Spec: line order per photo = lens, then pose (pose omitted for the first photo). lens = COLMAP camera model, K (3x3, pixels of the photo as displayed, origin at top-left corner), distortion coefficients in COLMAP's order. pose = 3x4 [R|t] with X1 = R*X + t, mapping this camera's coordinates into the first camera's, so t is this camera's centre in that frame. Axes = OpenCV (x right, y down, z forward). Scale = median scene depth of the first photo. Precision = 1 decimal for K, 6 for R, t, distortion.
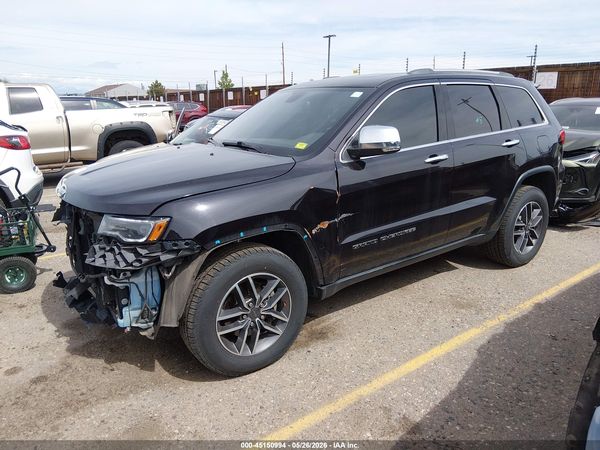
lens RADIAL K [[471.3, 0, 300.0], [0, 471.3, 225.0], [0, 0, 1]] dist [0.112908, -0.191081]
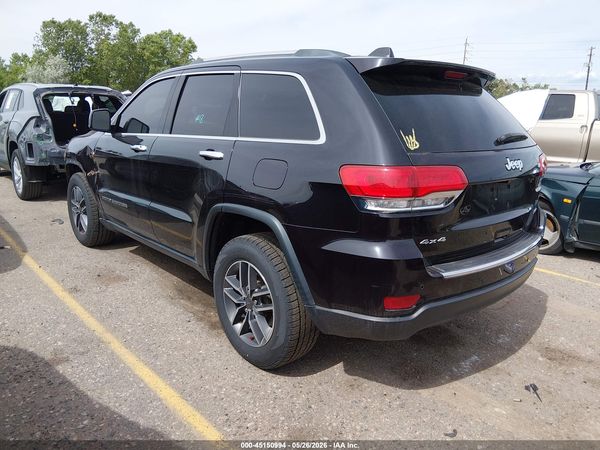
lens RADIAL K [[471.3, 0, 300.0], [0, 471.3, 225.0], [0, 0, 1]] dist [0.112908, -0.191081]
pose [[0.047247, 0.236188, -0.970558, 1.912870], [-0.271681, 0.938052, 0.215052, -0.450482], [0.961227, 0.253522, 0.108488, 1.977280]]
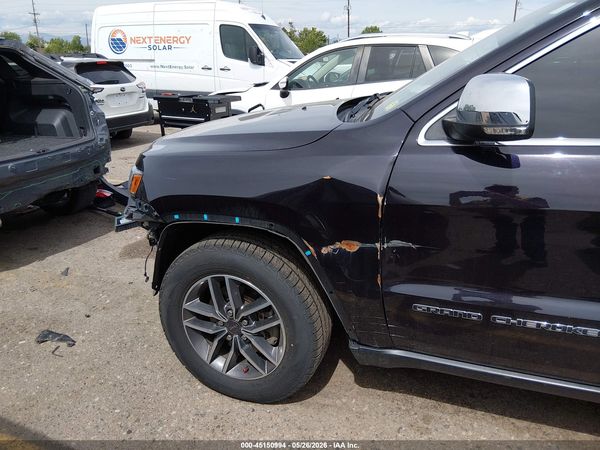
lens RADIAL K [[471.3, 0, 300.0], [0, 471.3, 225.0], [0, 0, 1]] dist [0.112908, -0.191081]
pose [[0.539933, 0.287360, -0.791136, 0.502243], [-0.218731, 0.955529, 0.197792, -0.135231], [0.812791, 0.066251, 0.578776, 0.658354]]
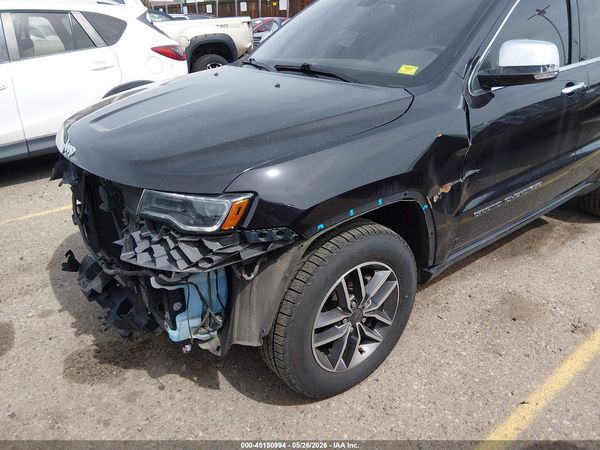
lens RADIAL K [[471.3, 0, 300.0], [0, 471.3, 225.0], [0, 0, 1]] dist [0.112908, -0.191081]
pose [[0.999235, -0.017622, 0.034908, -0.207571], [0.011791, 0.986932, 0.160703, -0.066623], [-0.037284, -0.160168, 0.986385, 0.321287]]
